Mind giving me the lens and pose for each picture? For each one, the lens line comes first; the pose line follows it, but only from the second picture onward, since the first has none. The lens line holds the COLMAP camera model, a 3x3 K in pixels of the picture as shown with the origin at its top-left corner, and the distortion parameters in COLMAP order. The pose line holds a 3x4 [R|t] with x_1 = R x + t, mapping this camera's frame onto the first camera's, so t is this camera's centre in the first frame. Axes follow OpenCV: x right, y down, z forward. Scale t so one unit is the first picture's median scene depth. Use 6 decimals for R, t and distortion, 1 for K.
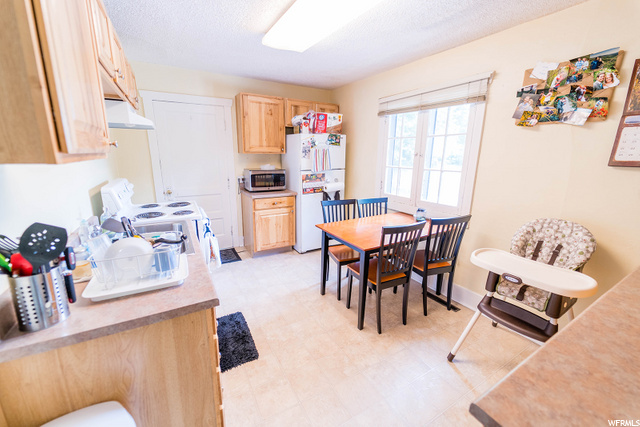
lens RADIAL K [[265.4, 0, 316.4], [0, 265.4, 214.4], [0, 0, 1]] dist [0.017541, -0.003980]
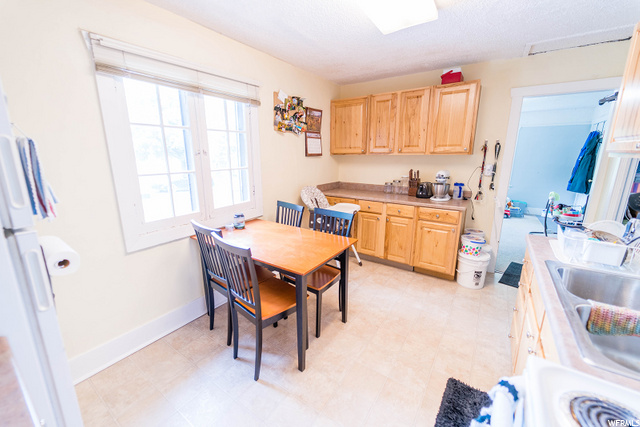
lens RADIAL K [[265.4, 0, 316.3], [0, 265.4, 209.2], [0, 0, 1]] dist [0.017541, -0.003980]
pose [[-0.456389, -0.216232, 0.863107, -0.666454], [0.182919, 0.926502, 0.328838, -0.386977], [-0.870775, 0.307957, -0.383292, 1.544025]]
